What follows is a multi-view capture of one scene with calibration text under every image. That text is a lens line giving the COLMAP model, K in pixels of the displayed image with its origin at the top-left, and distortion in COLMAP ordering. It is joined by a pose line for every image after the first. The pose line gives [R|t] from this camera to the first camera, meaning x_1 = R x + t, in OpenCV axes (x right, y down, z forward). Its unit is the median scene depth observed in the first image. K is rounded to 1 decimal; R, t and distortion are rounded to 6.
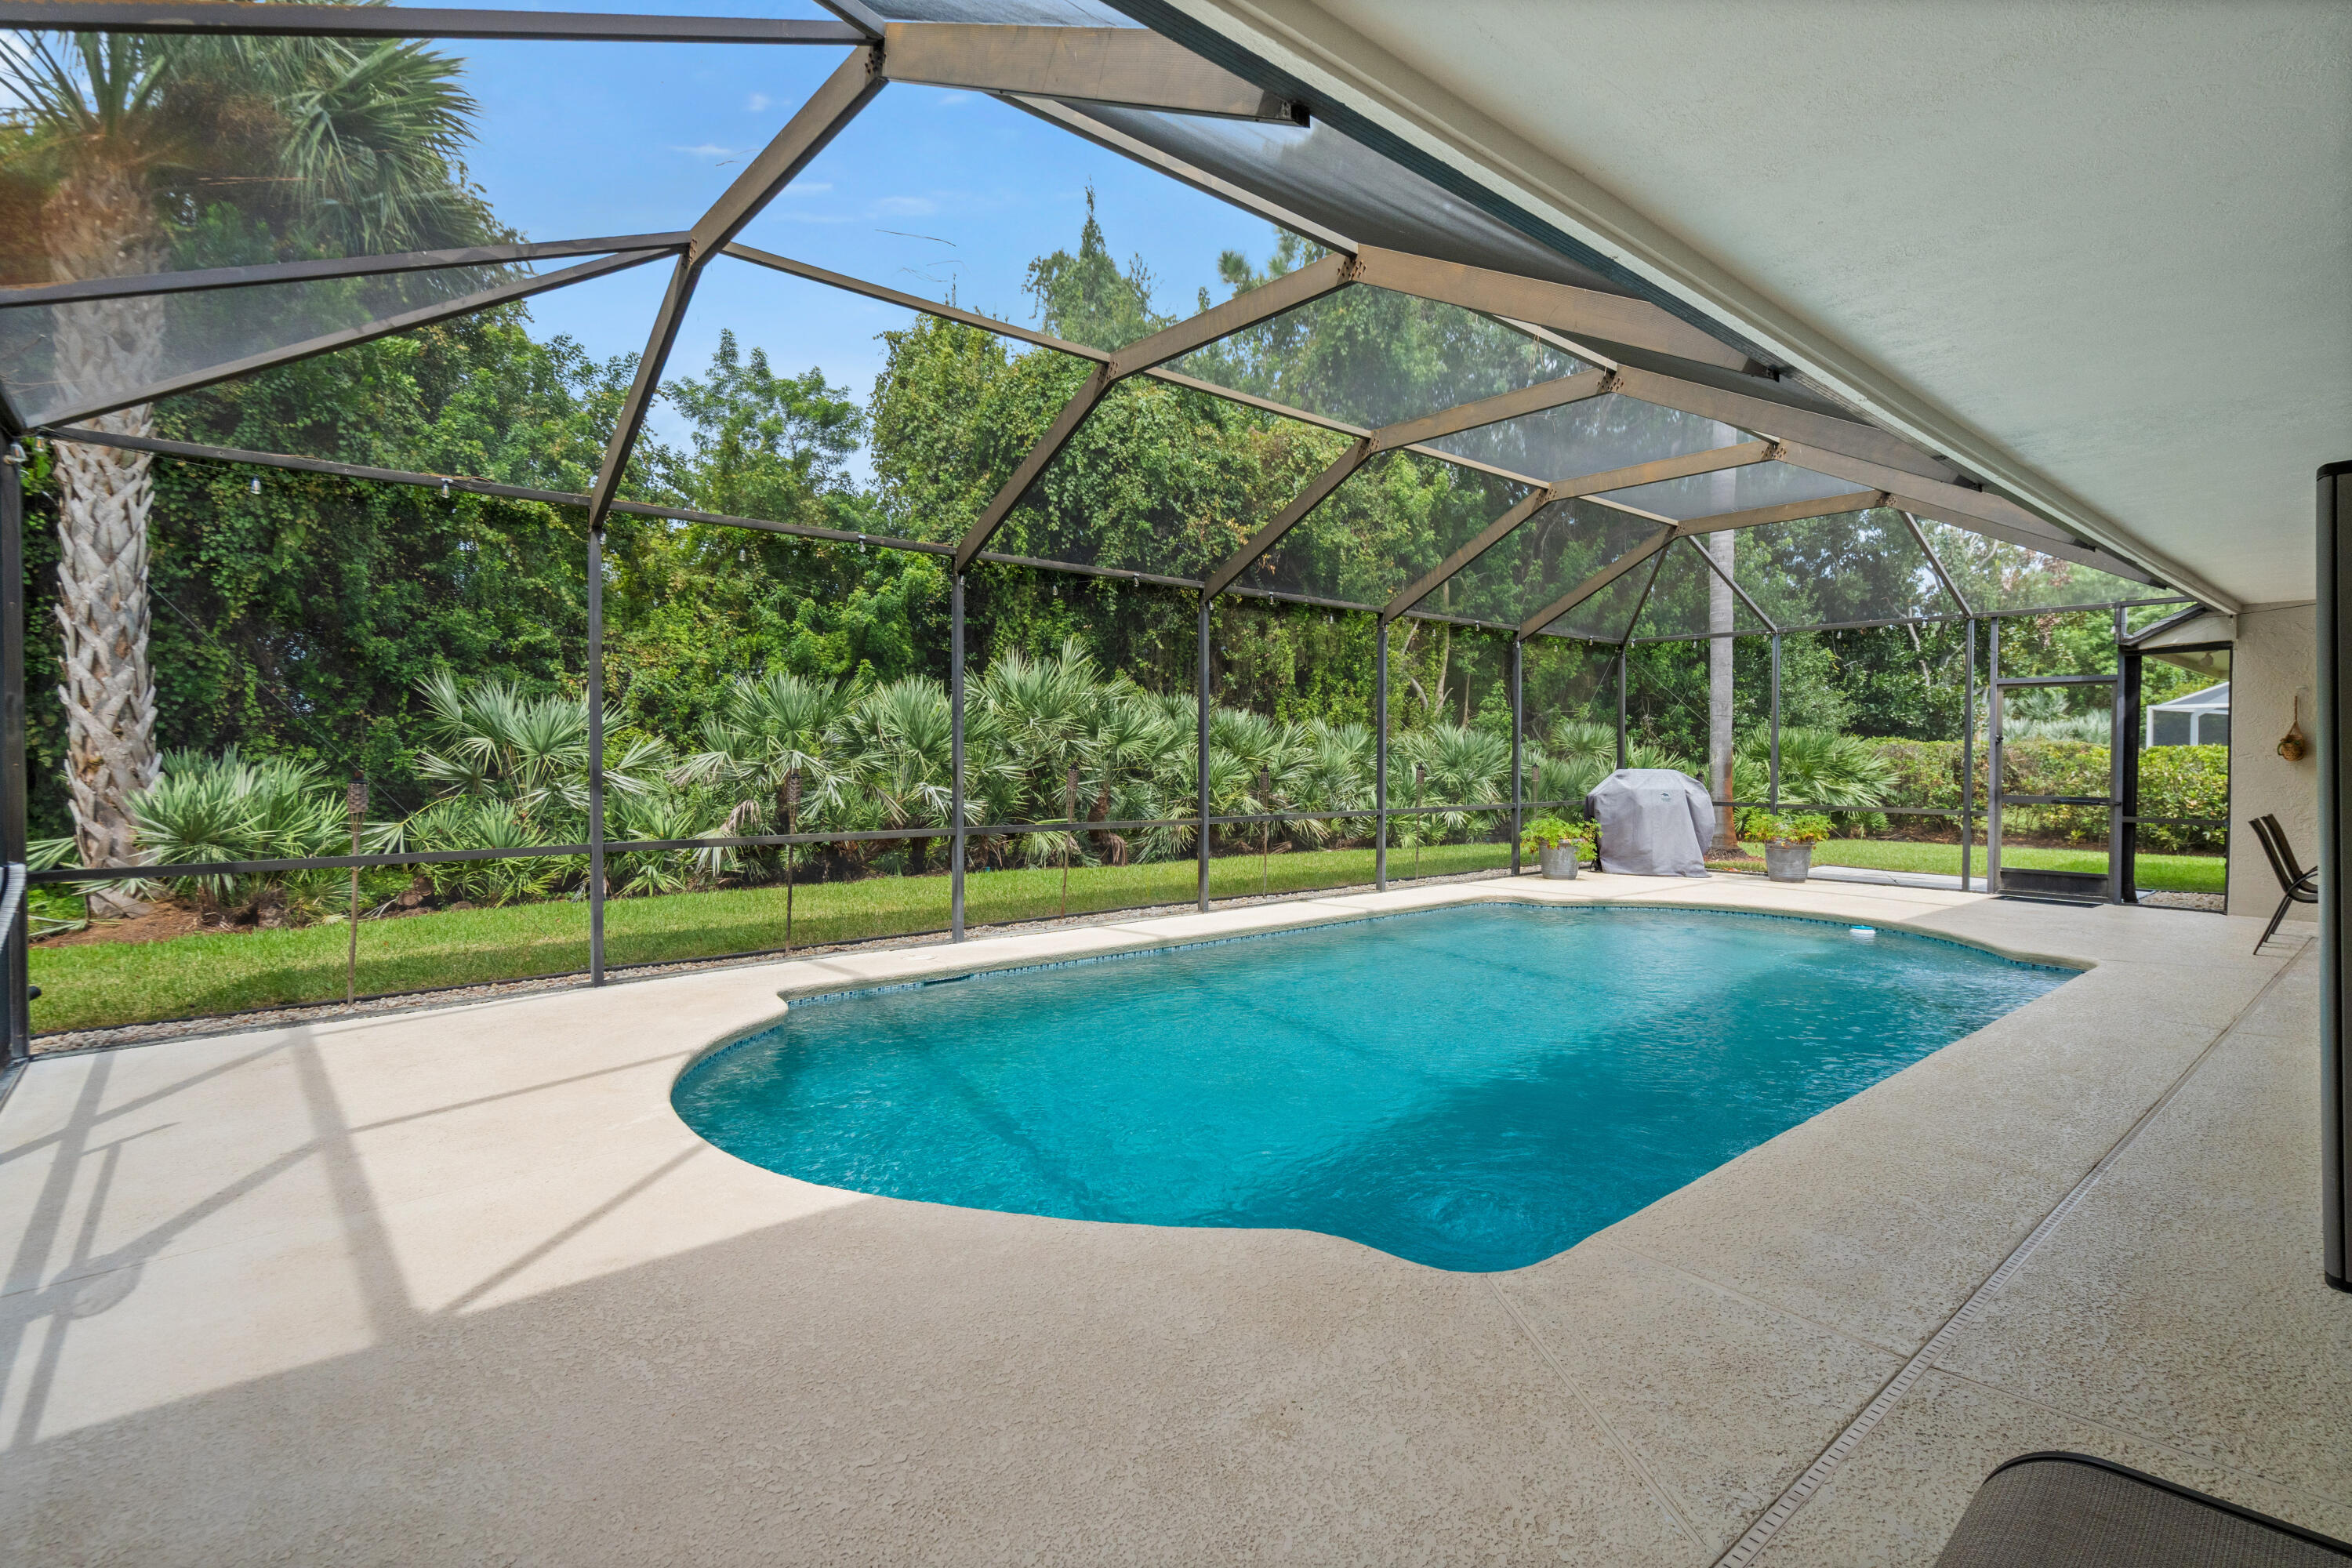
lens RADIAL K [[1124.1, 0, 1172.0], [0, 1124.1, 770.4], [0, 0, 1]] dist [-0.004242, -0.000235]
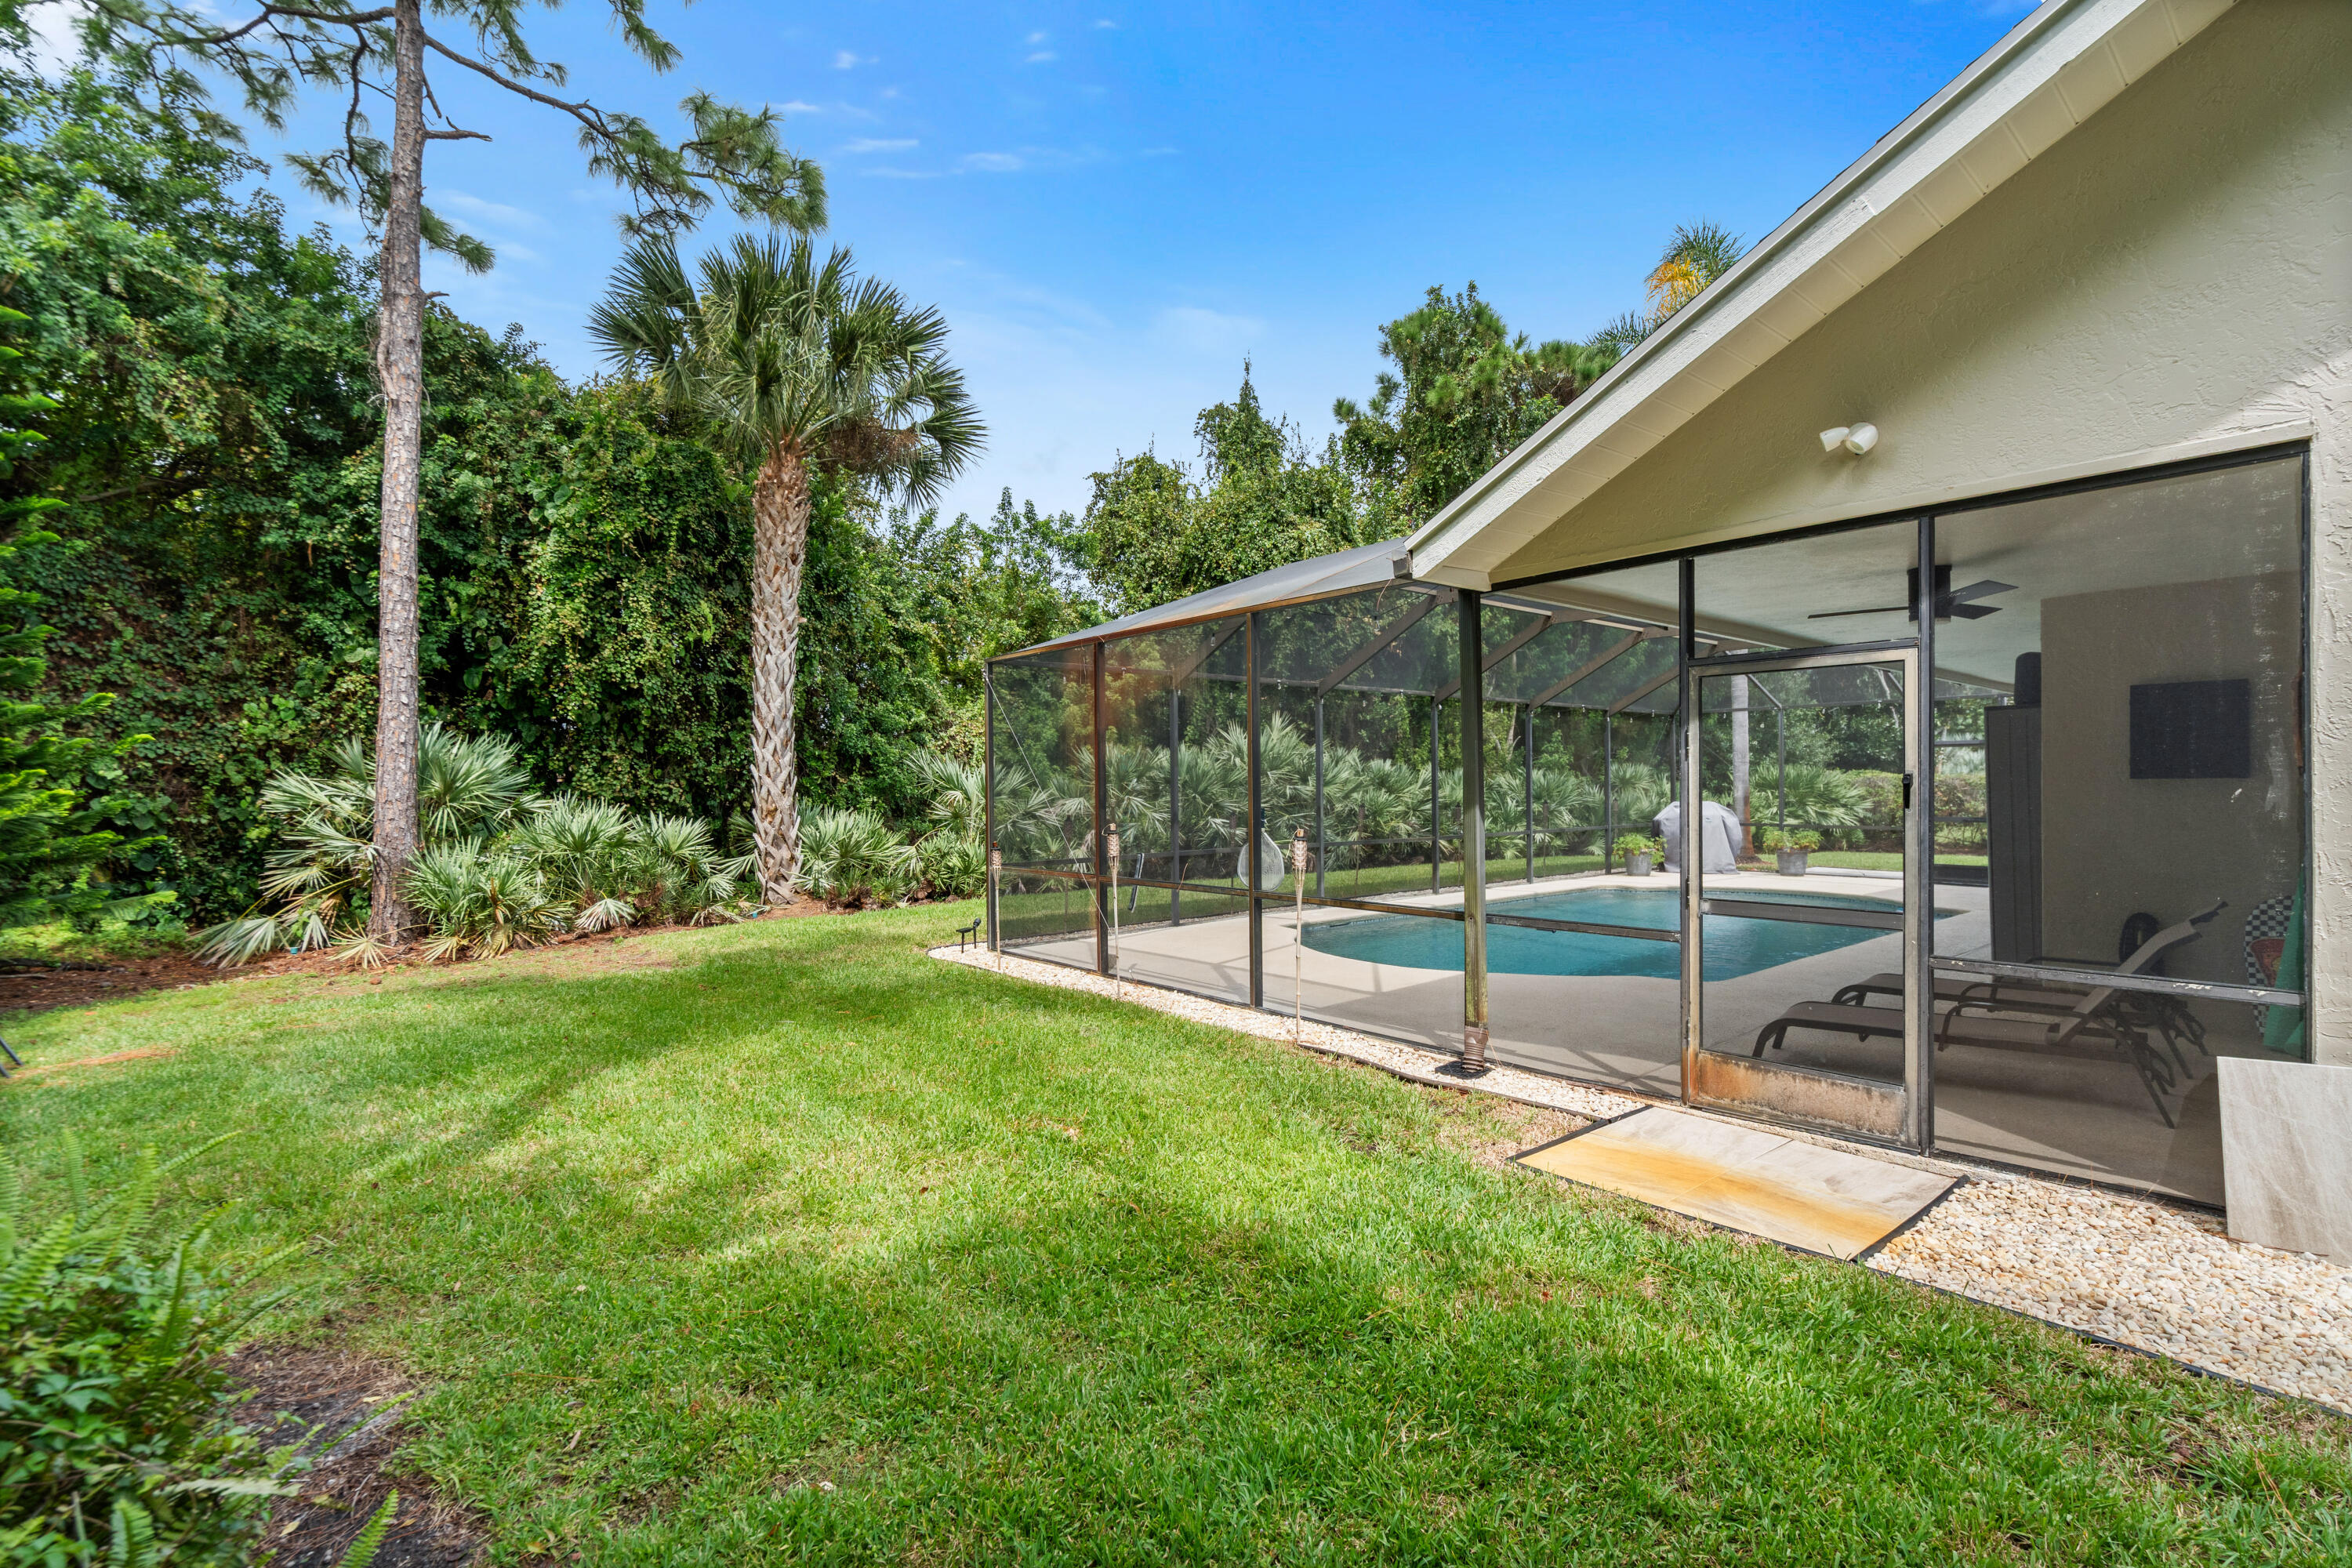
lens RADIAL K [[1085.4, 0, 1174.0], [0, 1085.4, 790.4], [0, 0, 1]] dist [-0.003453, 0.000742]
pose [[0.999920, -0.011337, -0.005538, -0.183802], [0.011296, 0.999909, -0.007327, -0.009682], [0.005621, 0.007264, 0.999958, -0.311401]]
